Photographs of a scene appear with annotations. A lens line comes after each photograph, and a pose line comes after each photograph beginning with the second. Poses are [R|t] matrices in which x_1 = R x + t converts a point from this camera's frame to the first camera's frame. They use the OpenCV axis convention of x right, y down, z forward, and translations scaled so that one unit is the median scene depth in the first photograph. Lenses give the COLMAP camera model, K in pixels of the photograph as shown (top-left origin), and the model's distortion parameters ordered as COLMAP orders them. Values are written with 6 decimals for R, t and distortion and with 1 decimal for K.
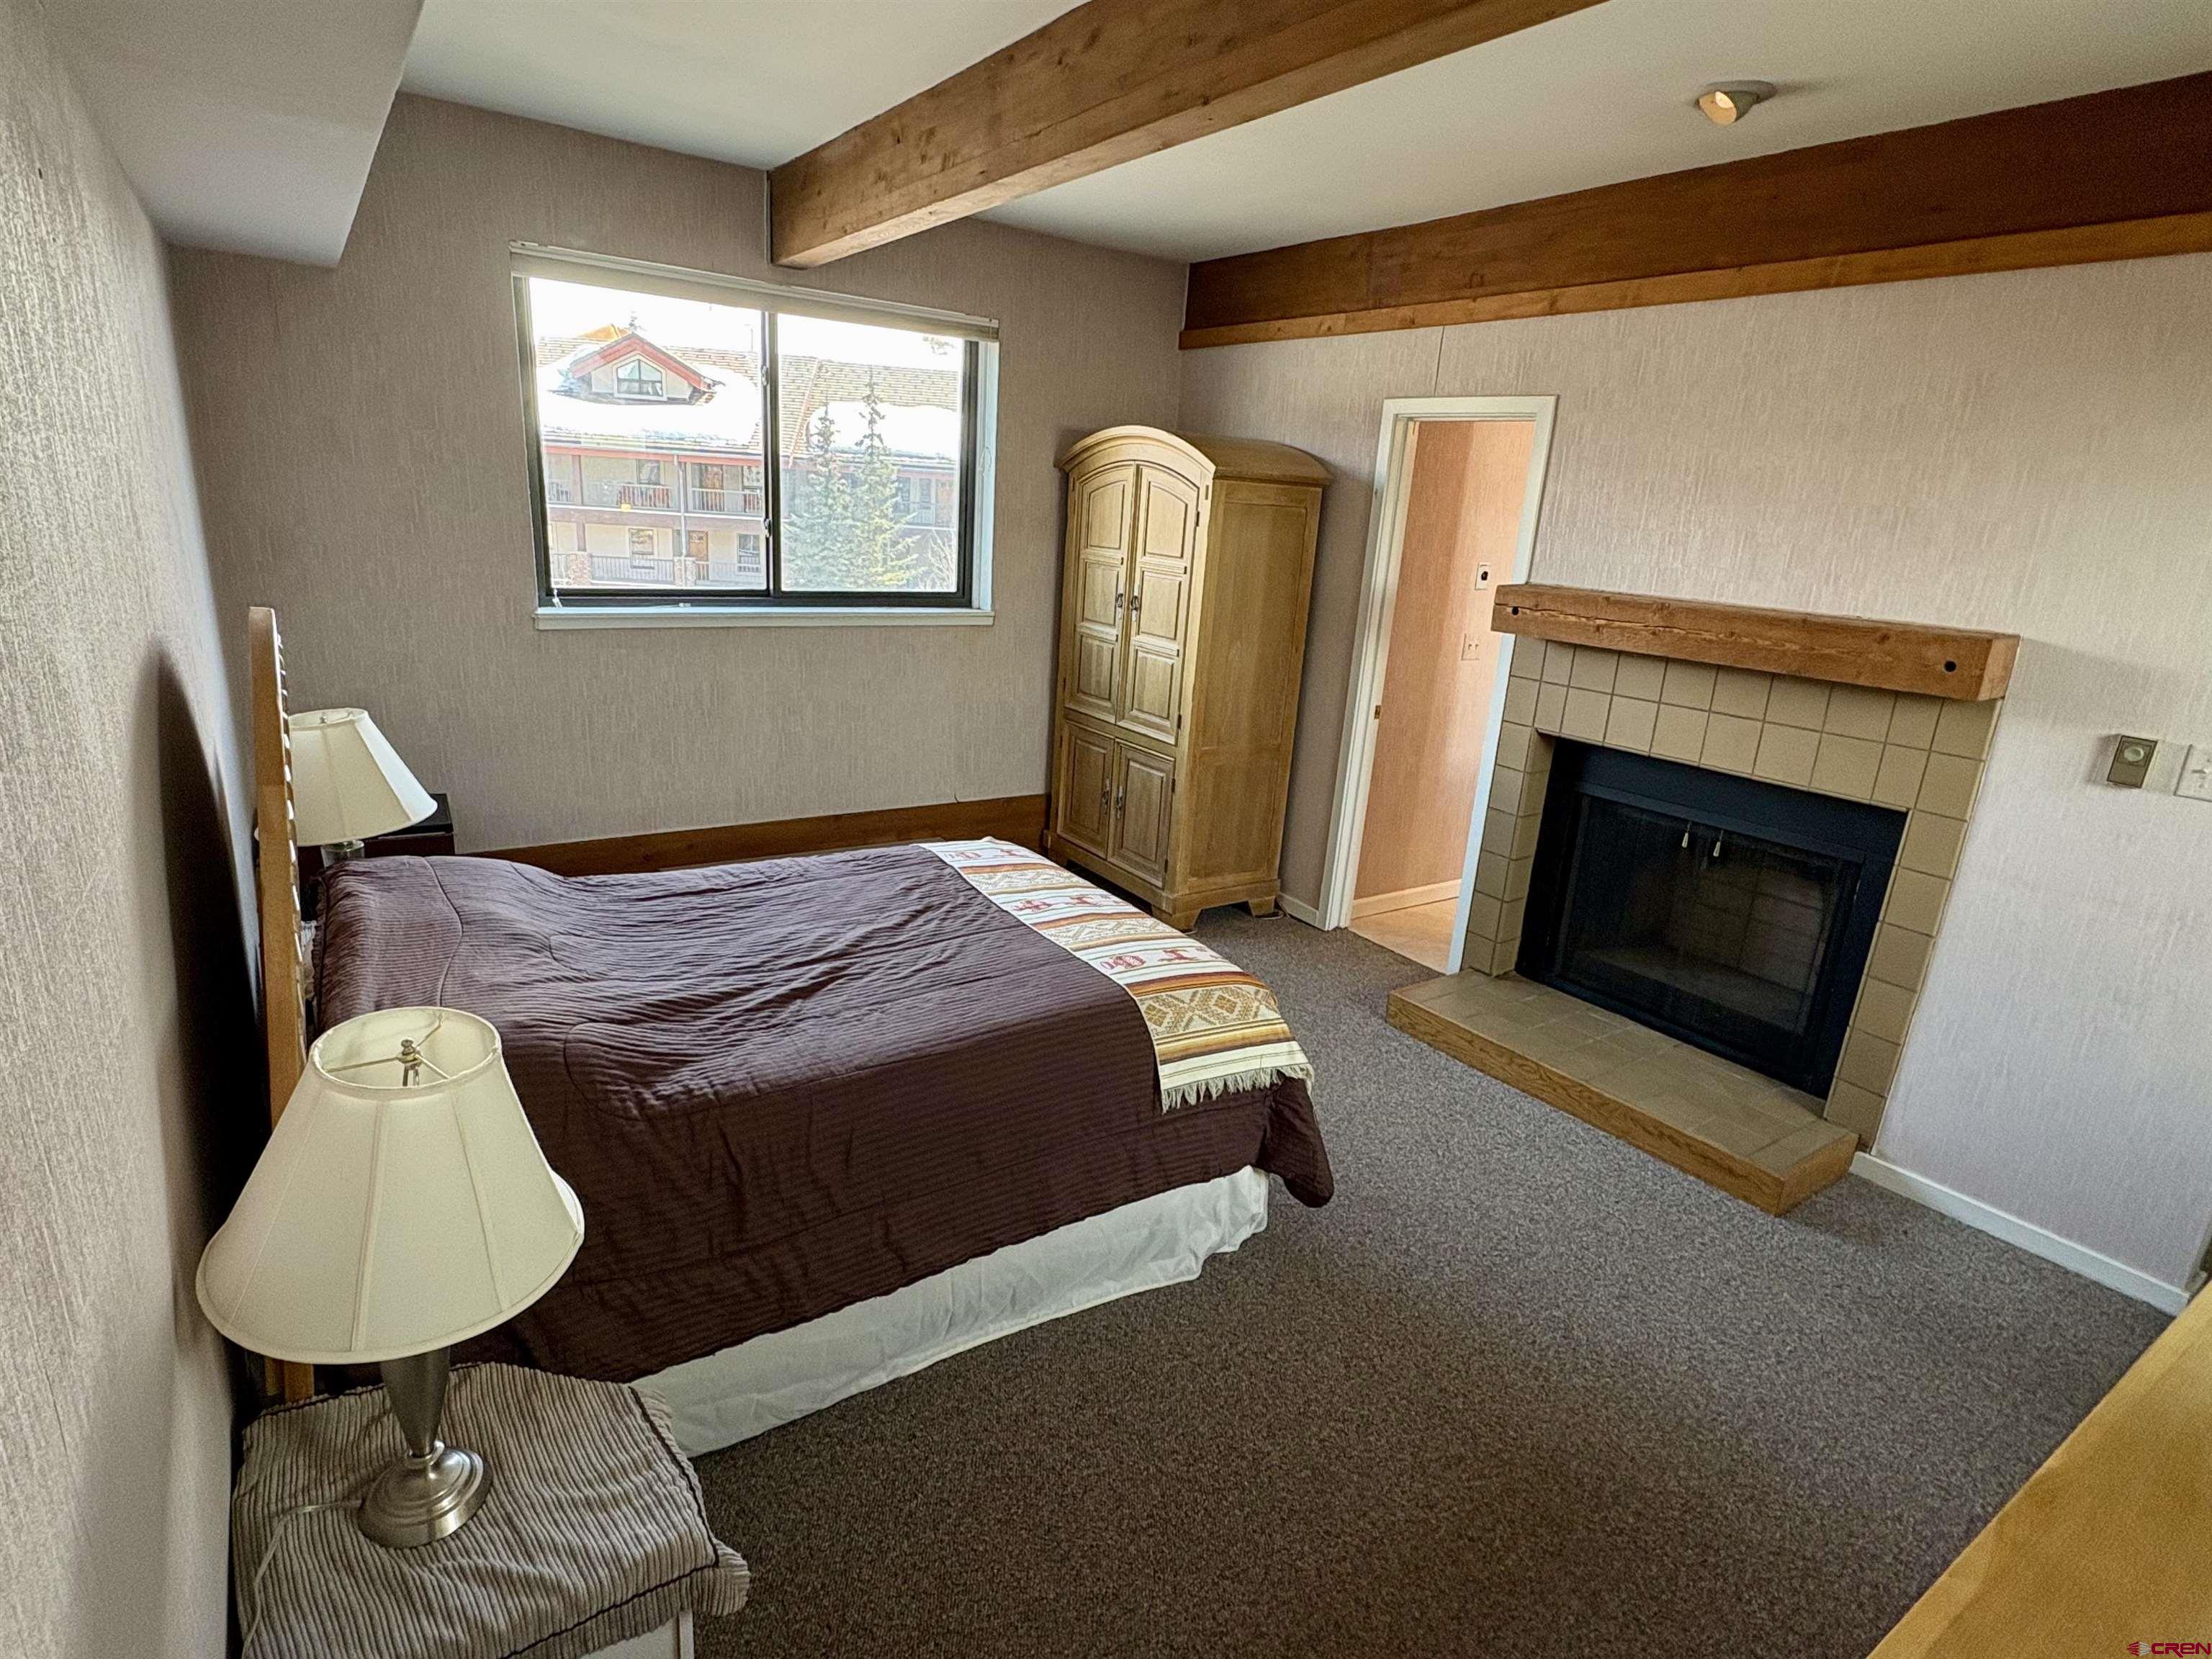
lens RADIAL K [[1159.0, 0, 1080.1], [0, 1159.0, 828.4], [0, 0, 1]] dist [0.000047, -0.000439]
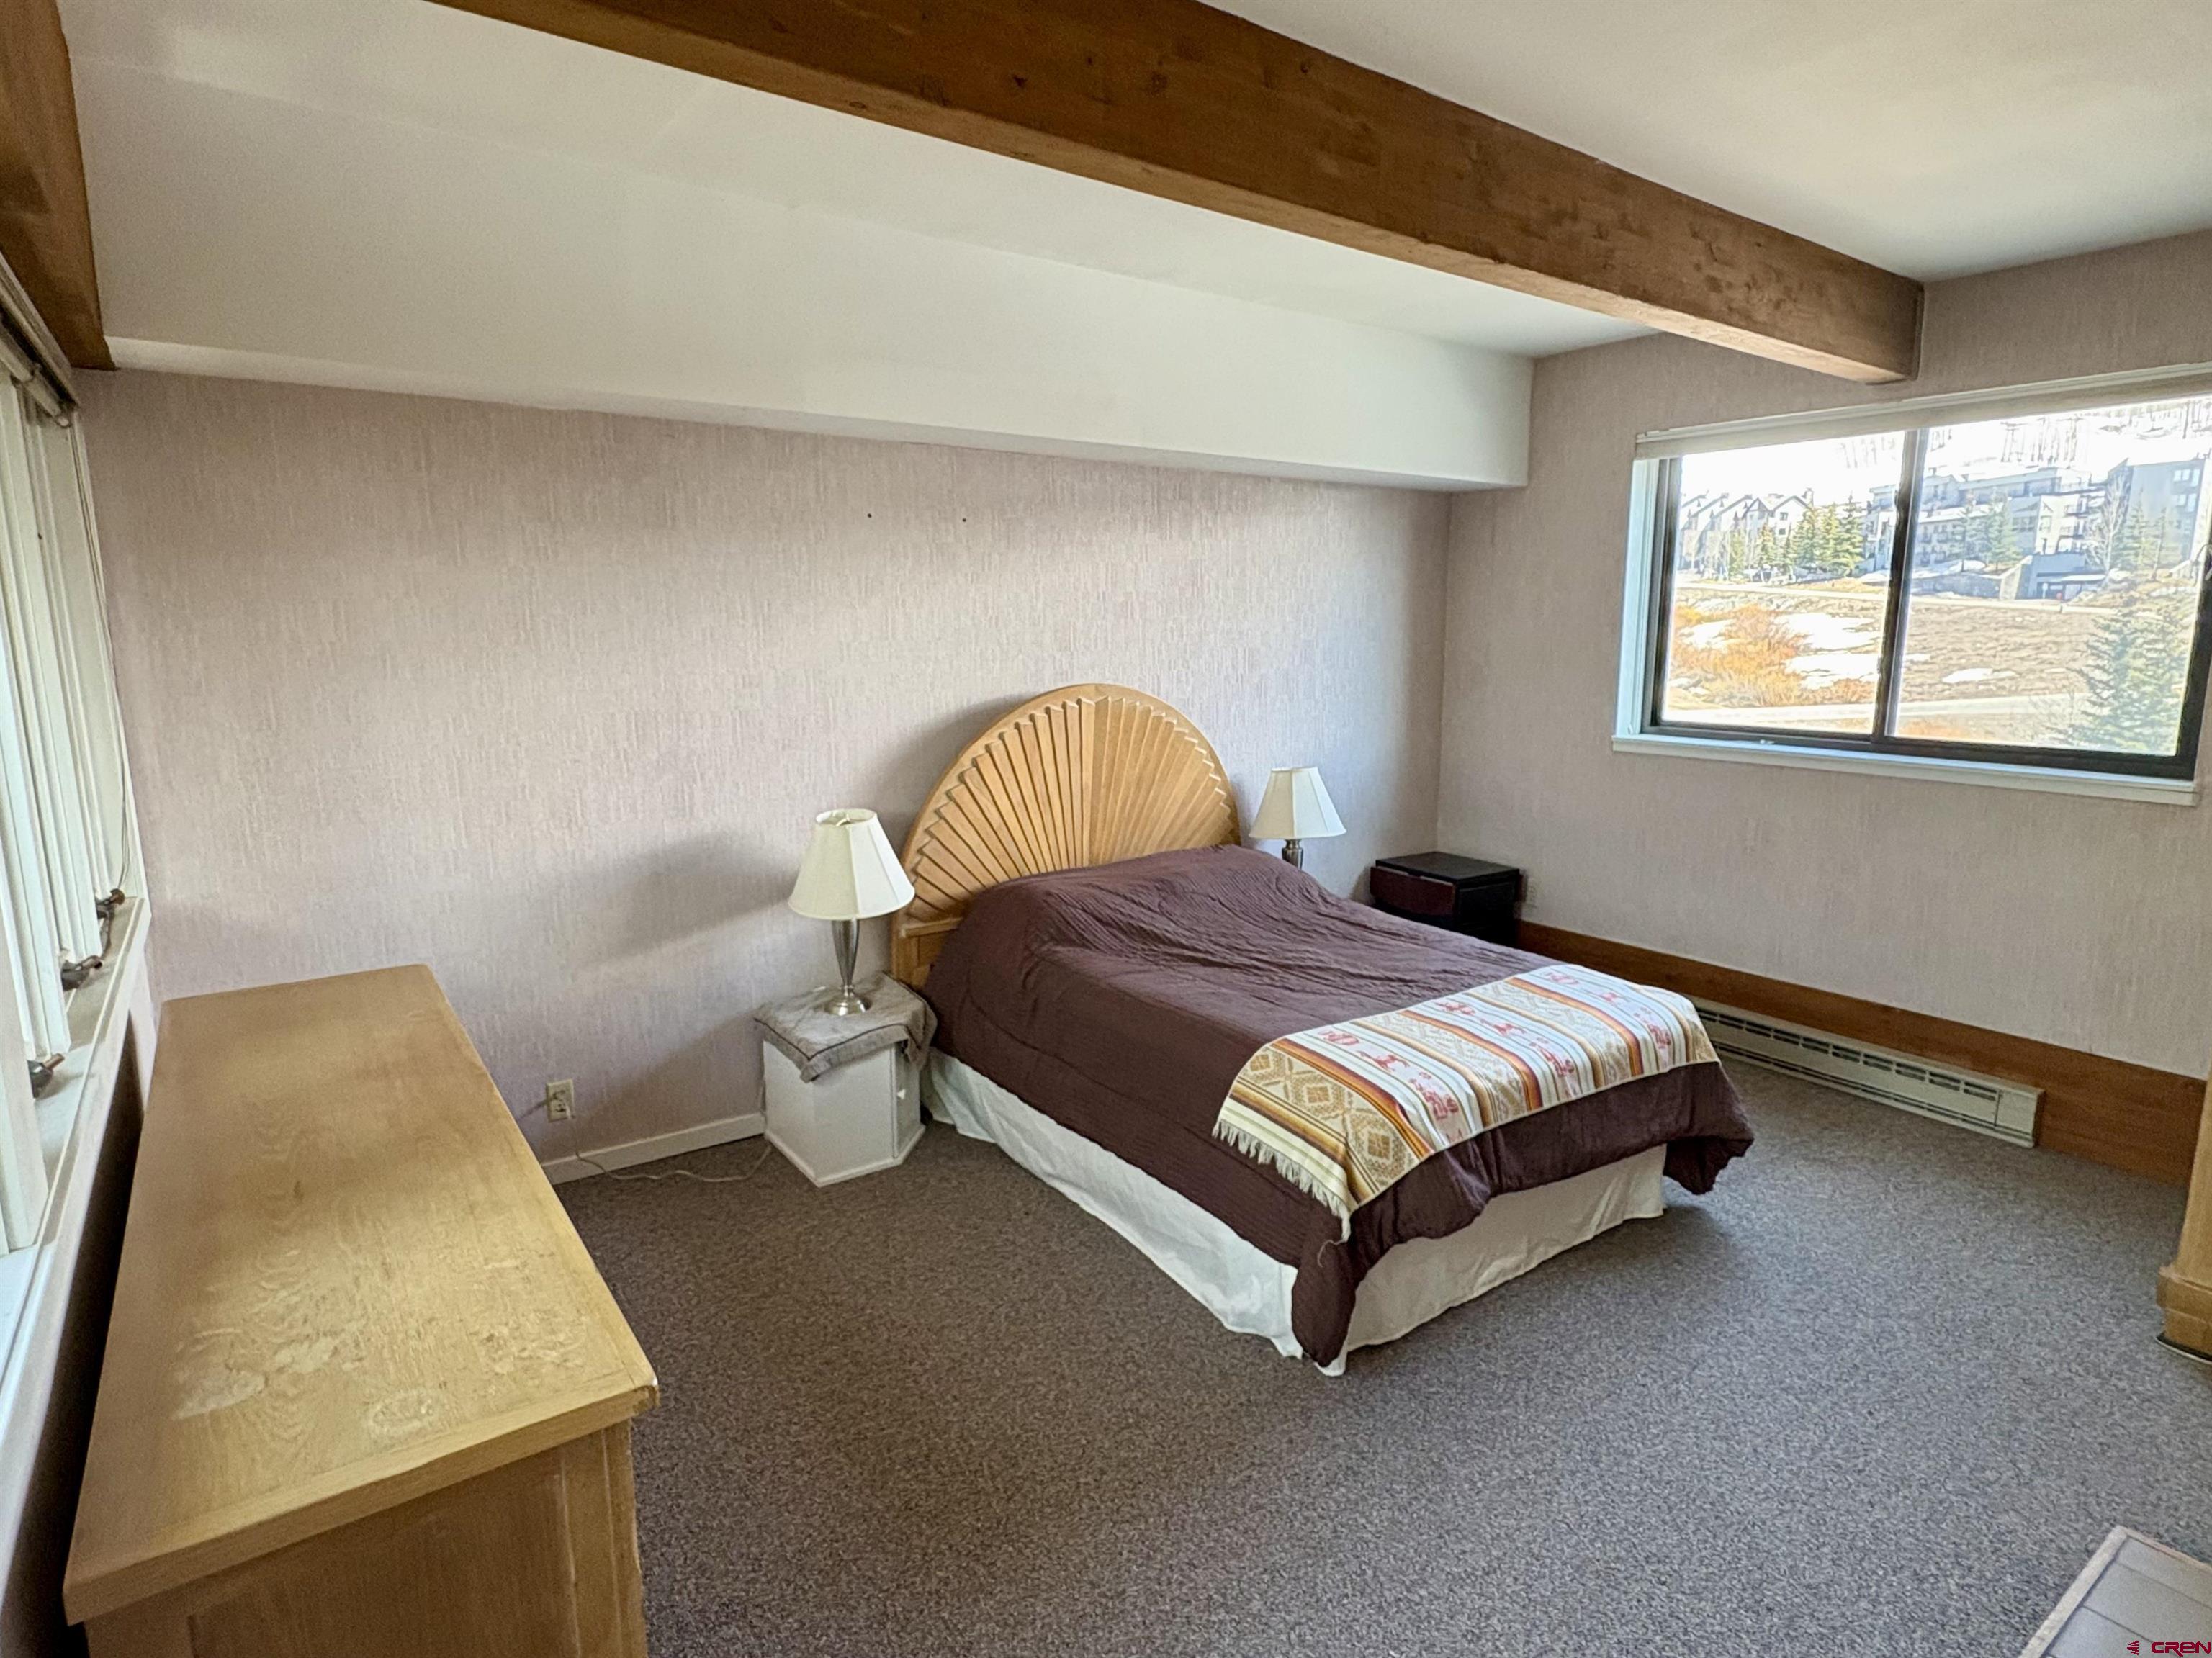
lens RADIAL K [[1158.9, 0, 1080.1], [0, 1158.9, 827.9], [0, 0, 1]] dist [0.000047, -0.000439]
pose [[0.029964, 0.117178, -0.992659, 0.847632], [-0.276809, 0.955236, 0.104405, -0.088210], [0.960458, 0.271649, 0.061059, 0.542768]]
